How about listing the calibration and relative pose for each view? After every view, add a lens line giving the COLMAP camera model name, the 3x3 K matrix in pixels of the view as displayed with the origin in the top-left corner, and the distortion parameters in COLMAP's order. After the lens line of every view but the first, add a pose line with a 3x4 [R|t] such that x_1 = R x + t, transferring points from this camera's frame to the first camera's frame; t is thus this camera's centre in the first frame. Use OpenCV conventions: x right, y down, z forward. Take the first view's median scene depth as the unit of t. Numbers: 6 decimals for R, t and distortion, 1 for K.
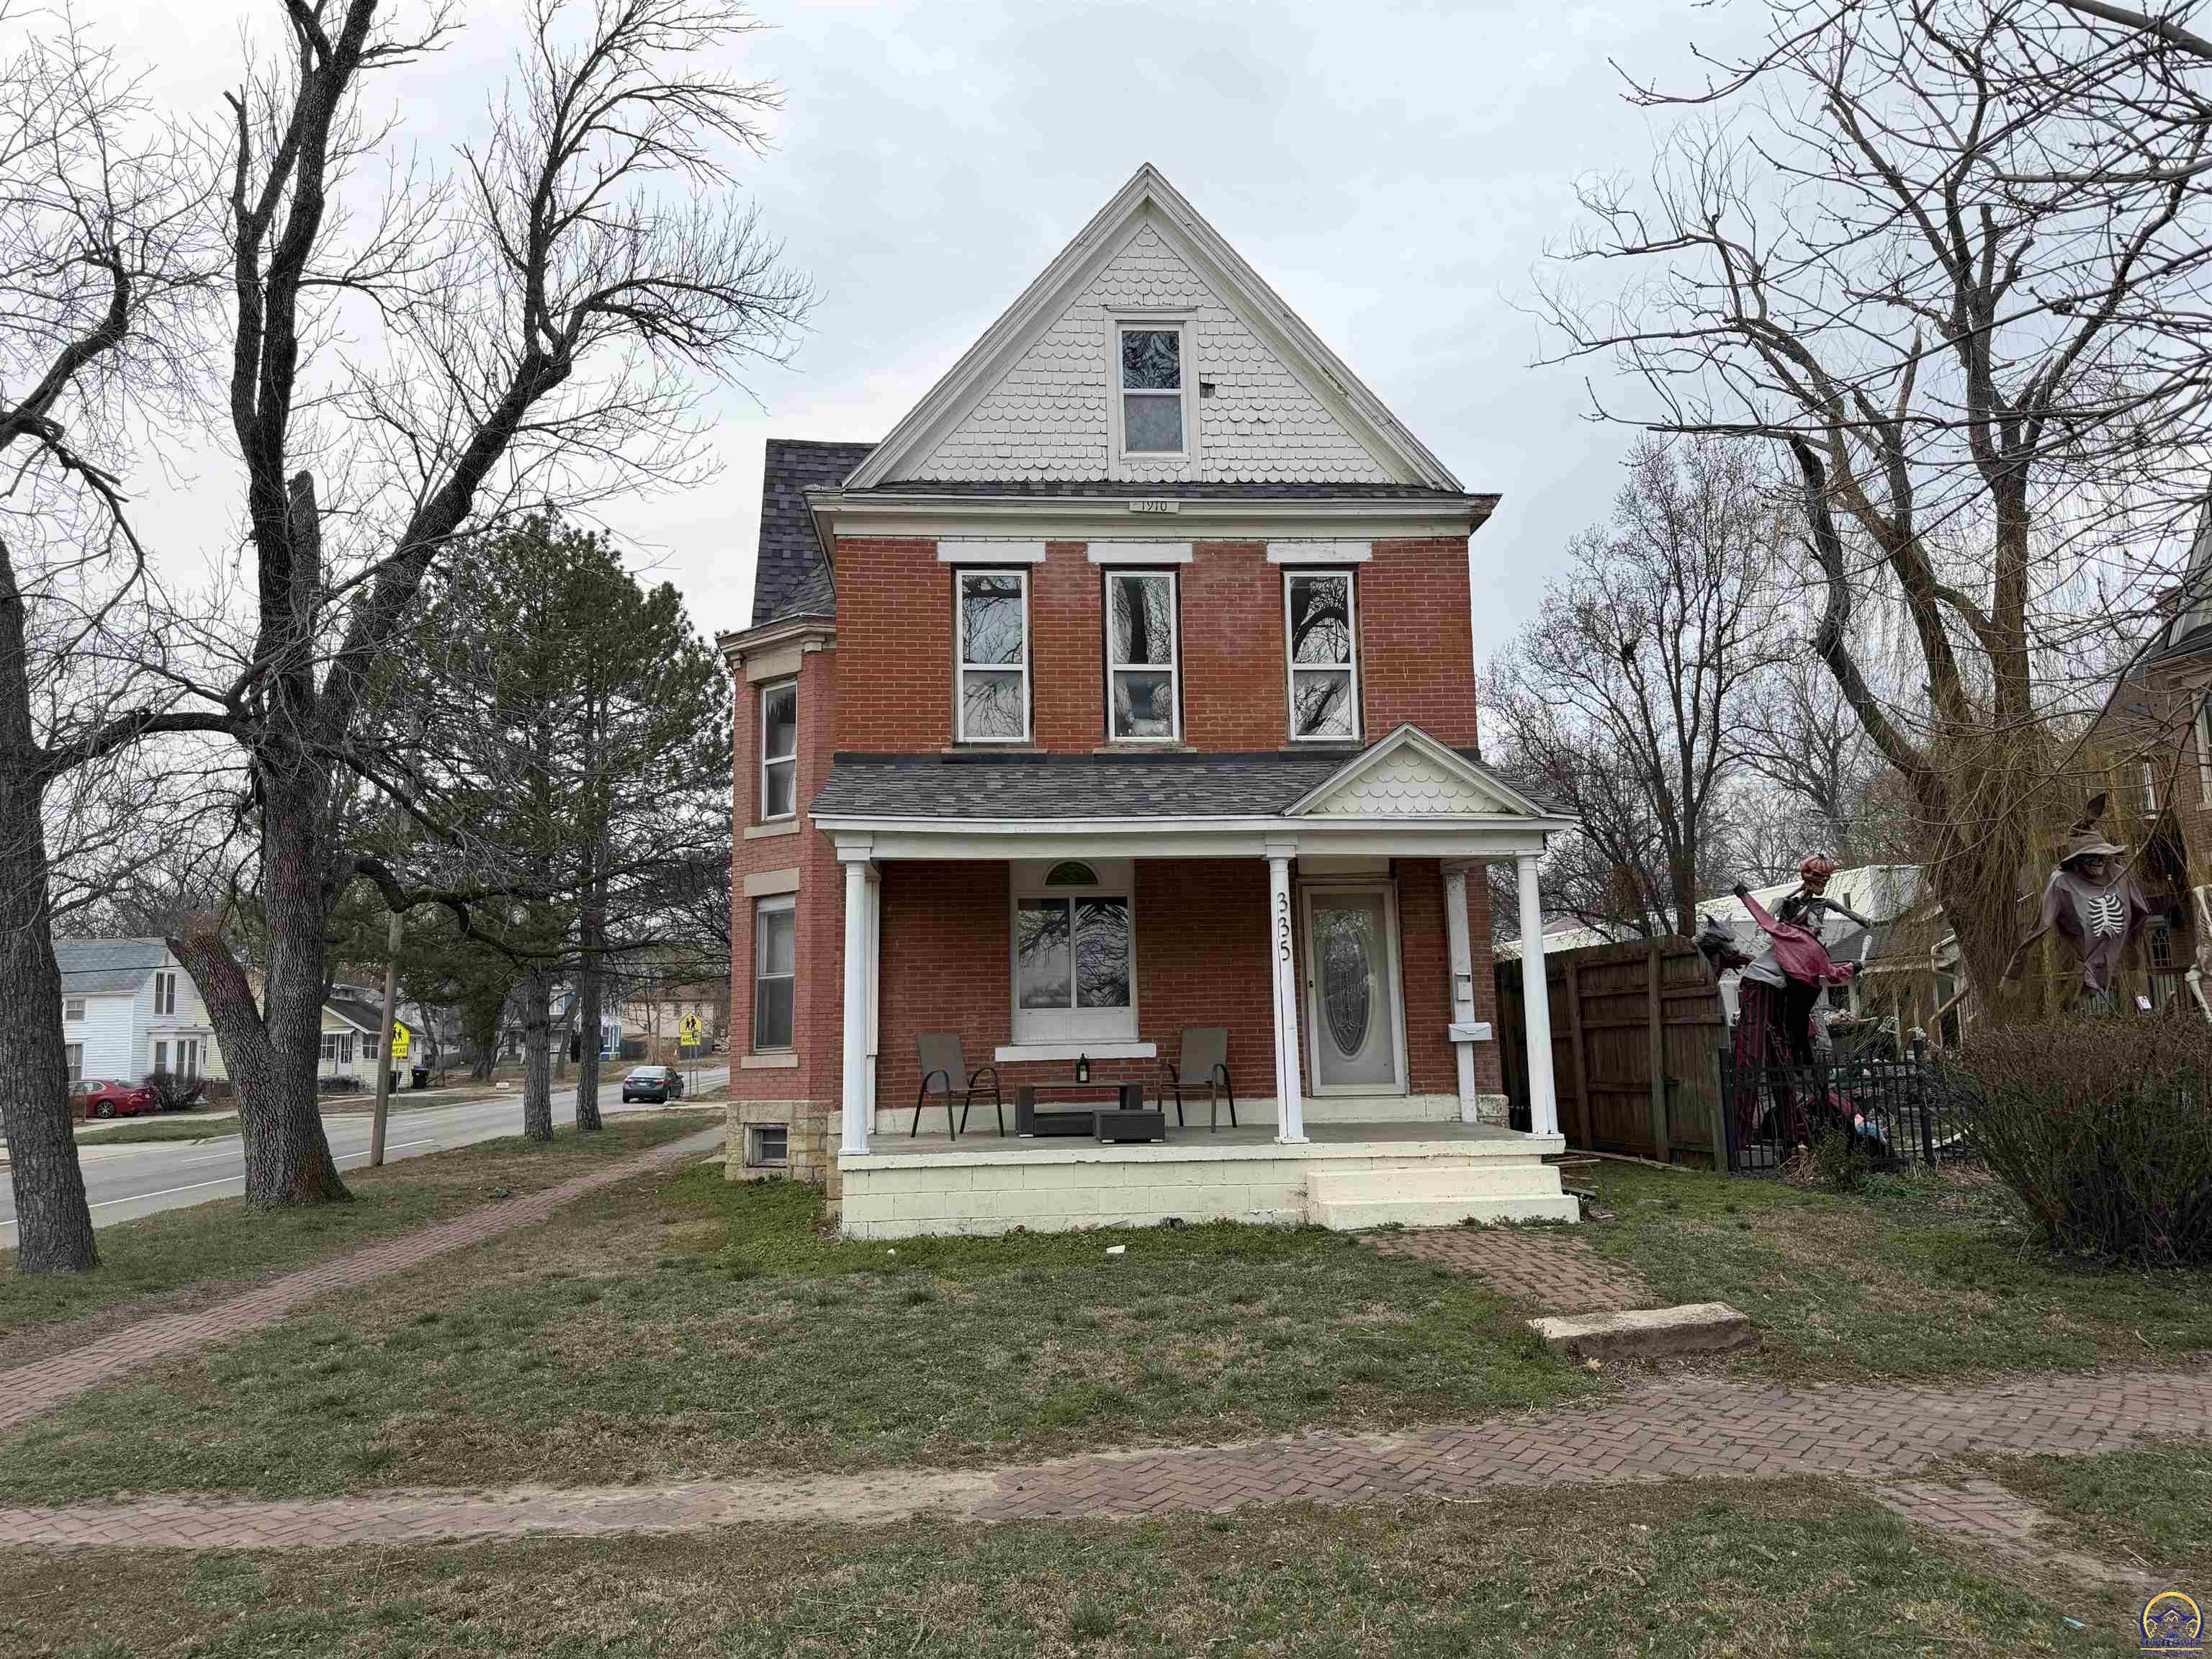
lens RADIAL K [[1538.3, 0, 1104.6], [0, 1538.3, 825.2], [0, 0, 1]] dist [0.036016, -0.033903]
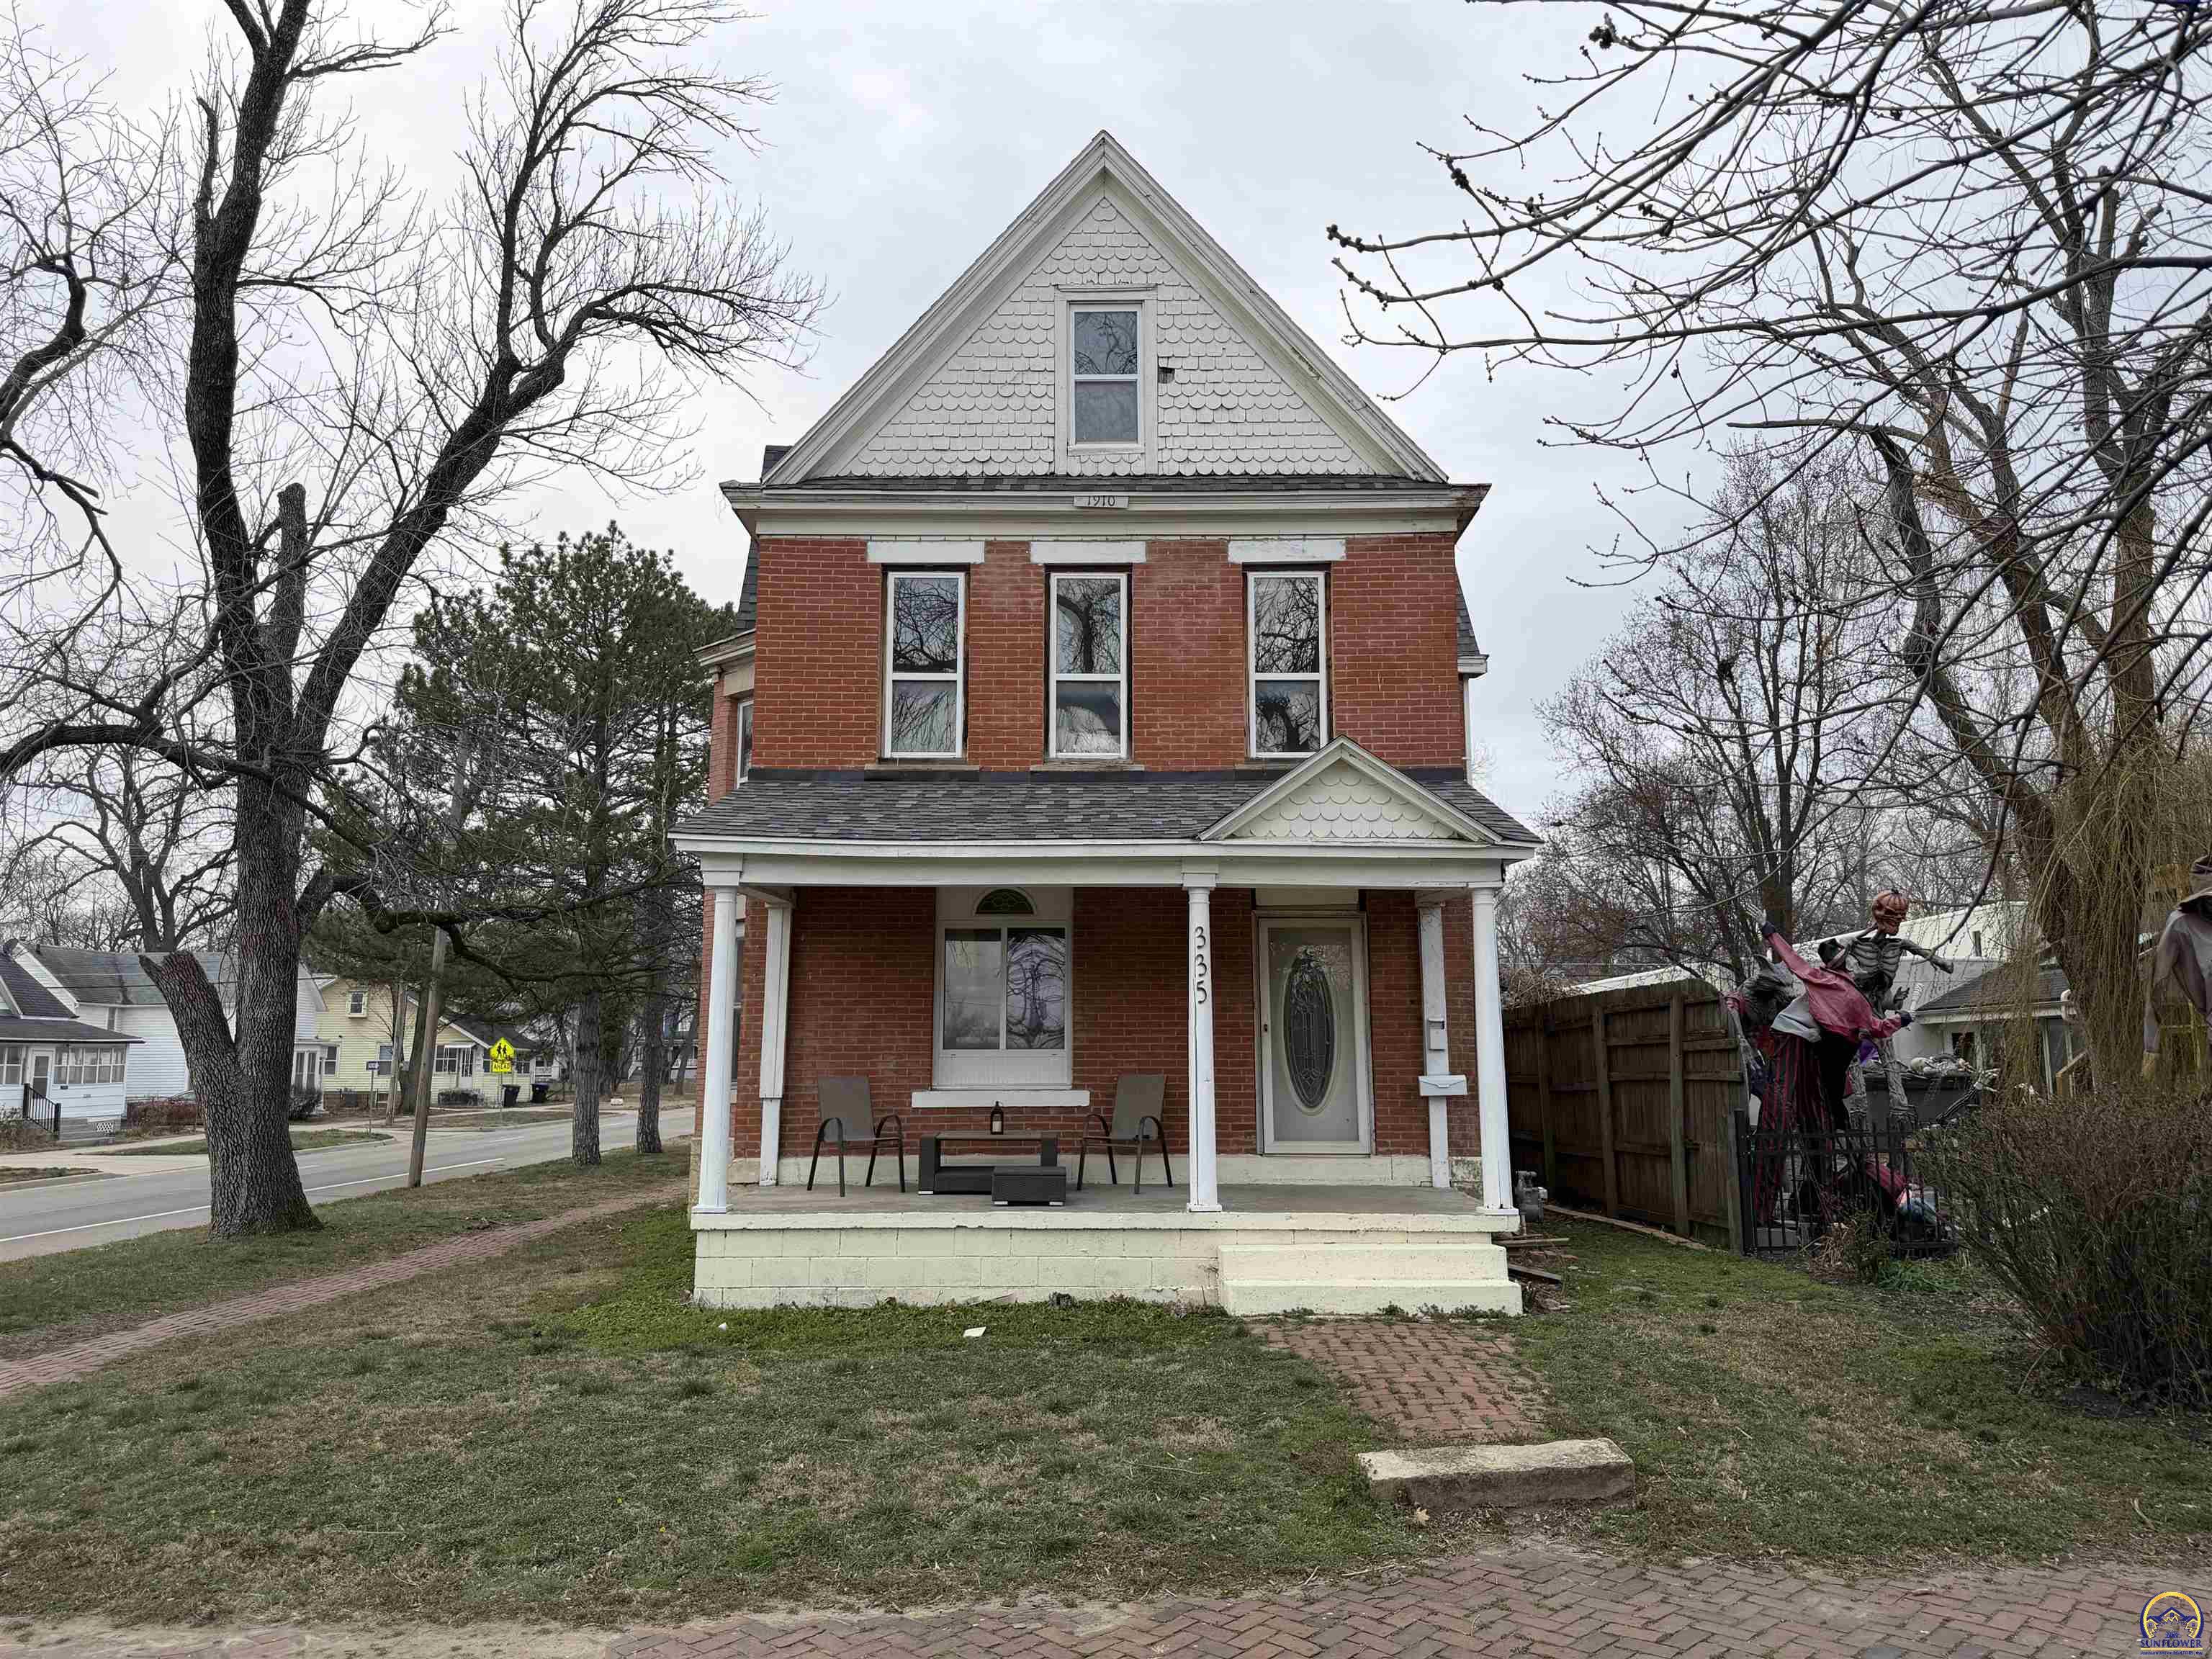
lens RADIAL K [[1538.3, 0, 1111.3], [0, 1538.3, 829.0], [0, 0, 1]] dist [0.036016, -0.033903]
pose [[0.996021, 0.007724, -0.088780, 0.118930], [-0.008978, 0.999865, -0.013733, -0.000020], [0.088662, 0.014475, 0.995957, 0.090874]]
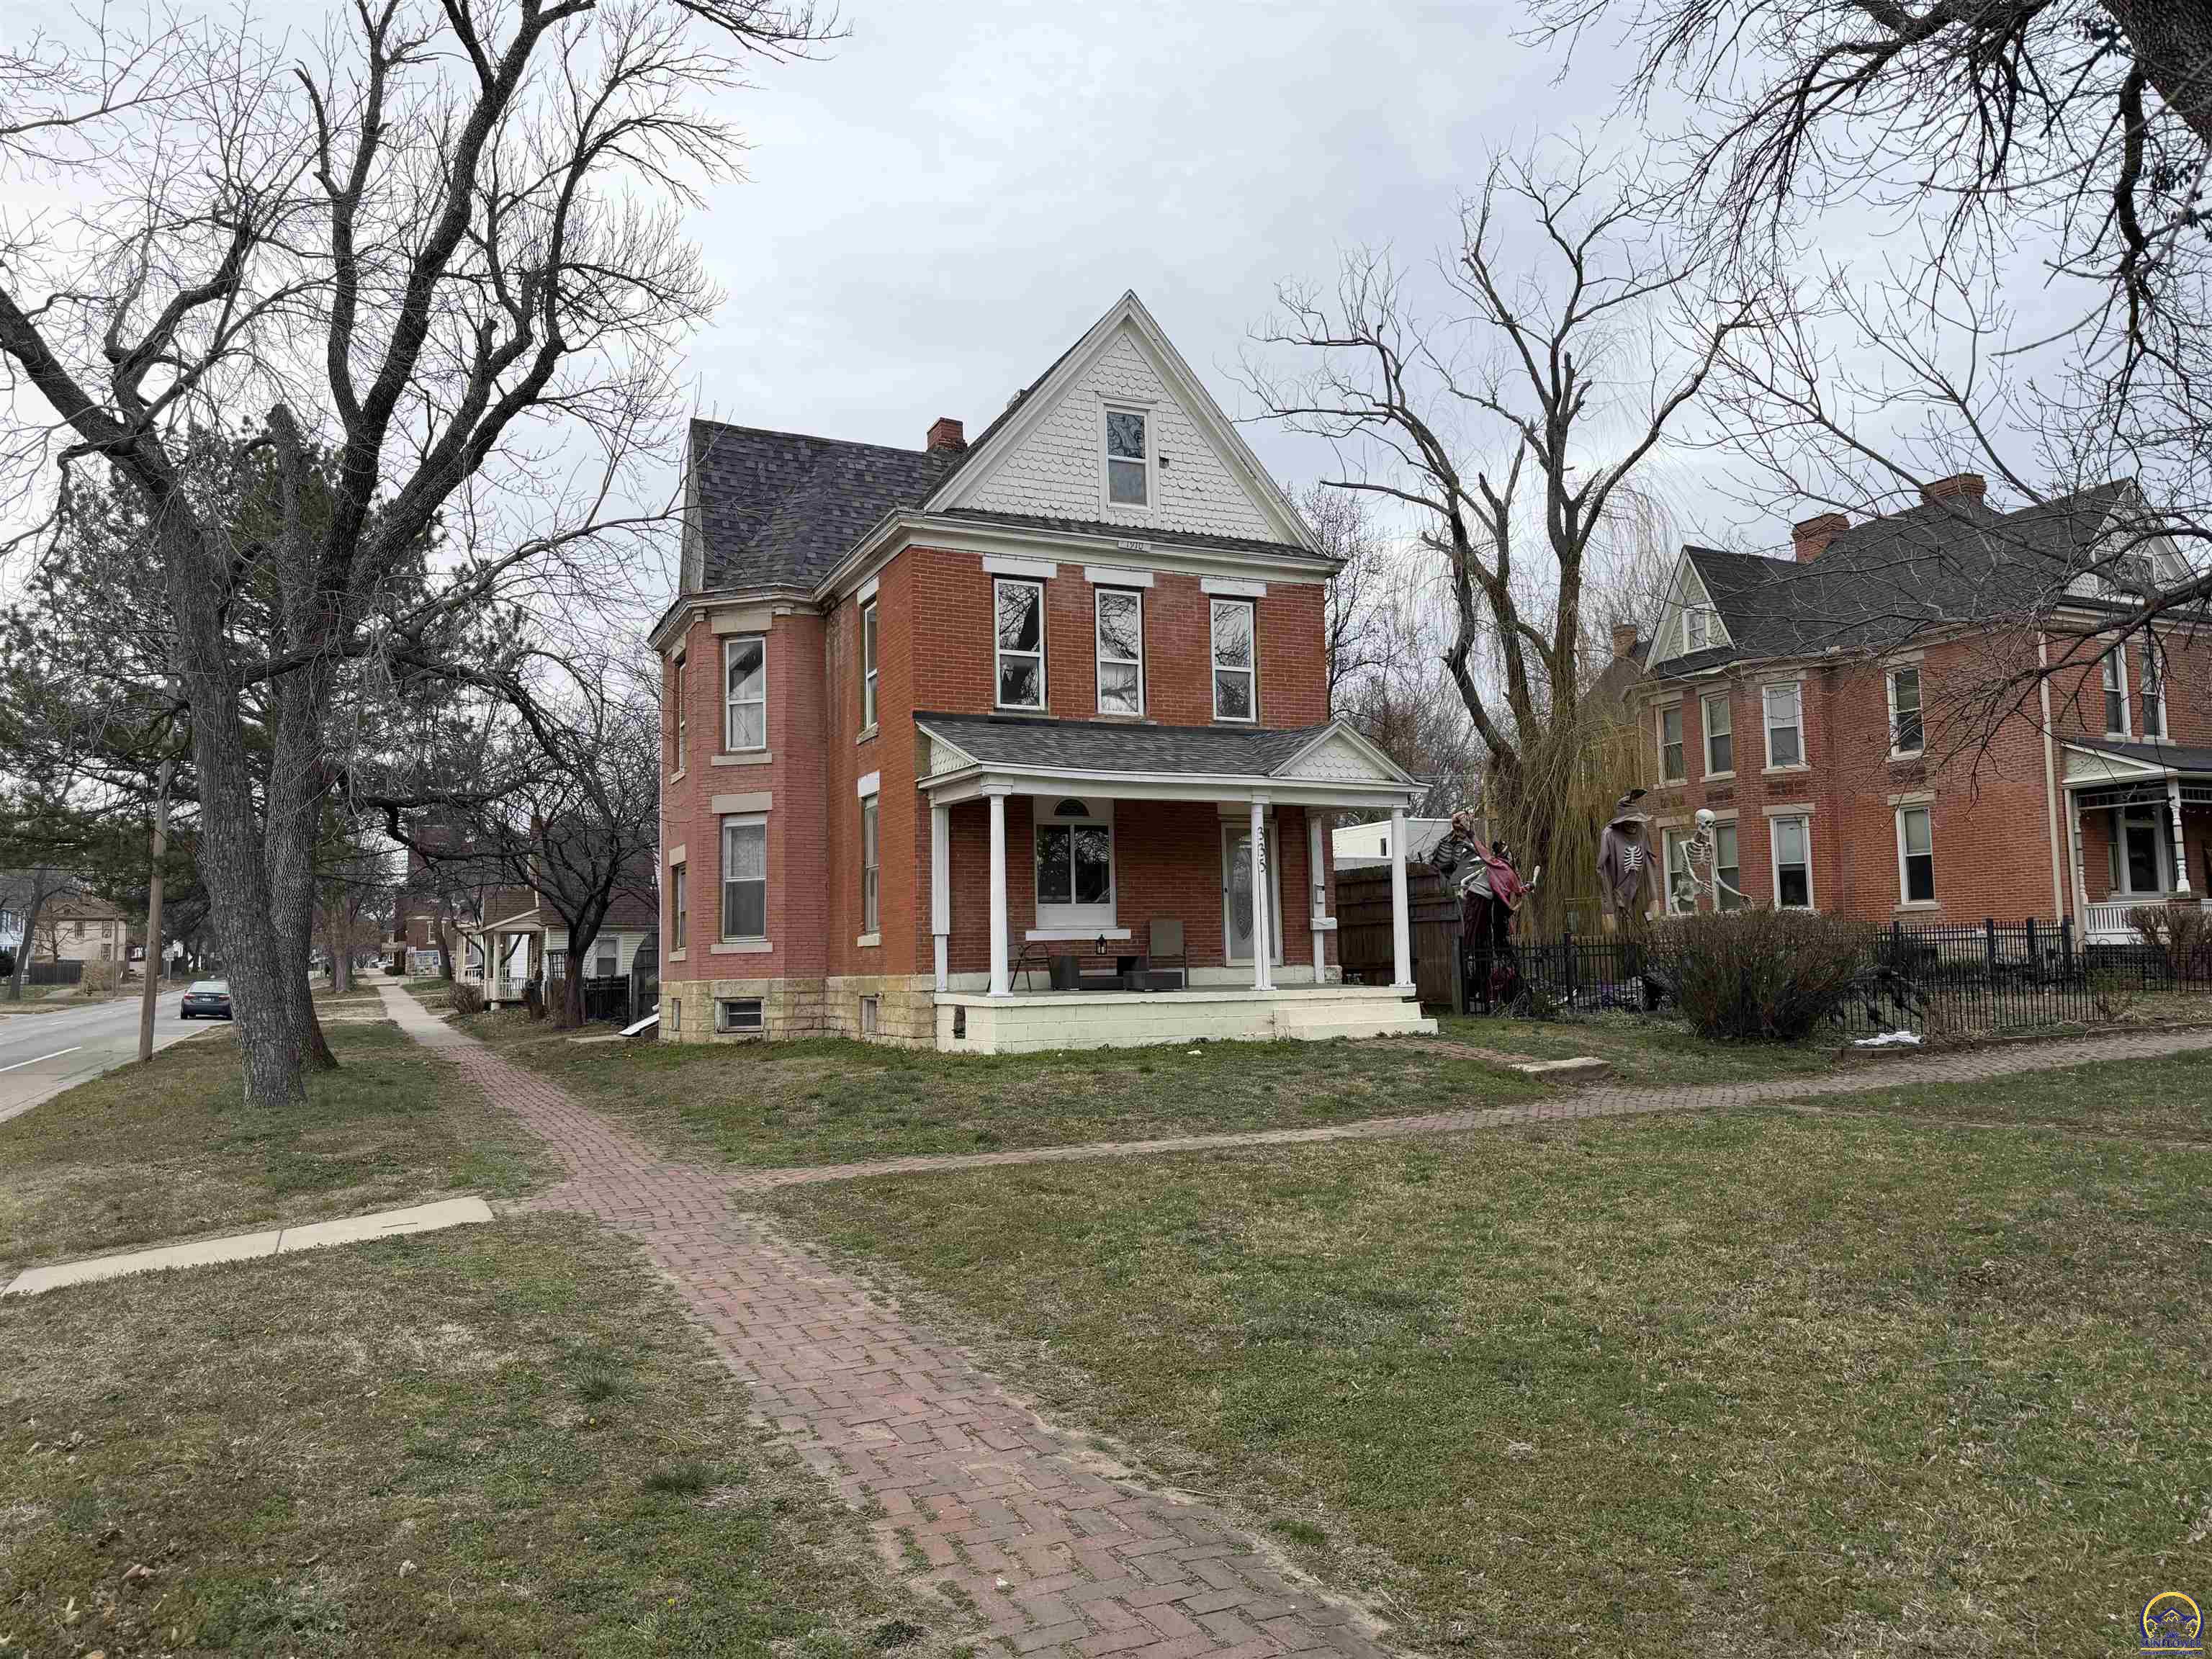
lens RADIAL K [[1538.3, 0, 1106.0], [0, 1538.3, 829.5], [0, 0, 1]] dist [0.036016, -0.033903]
pose [[0.936500, 0.032760, 0.349135, -0.461368], [-0.049516, 0.998005, 0.039173, -0.004425], [-0.347155, -0.053974, 0.936253, -0.302305]]
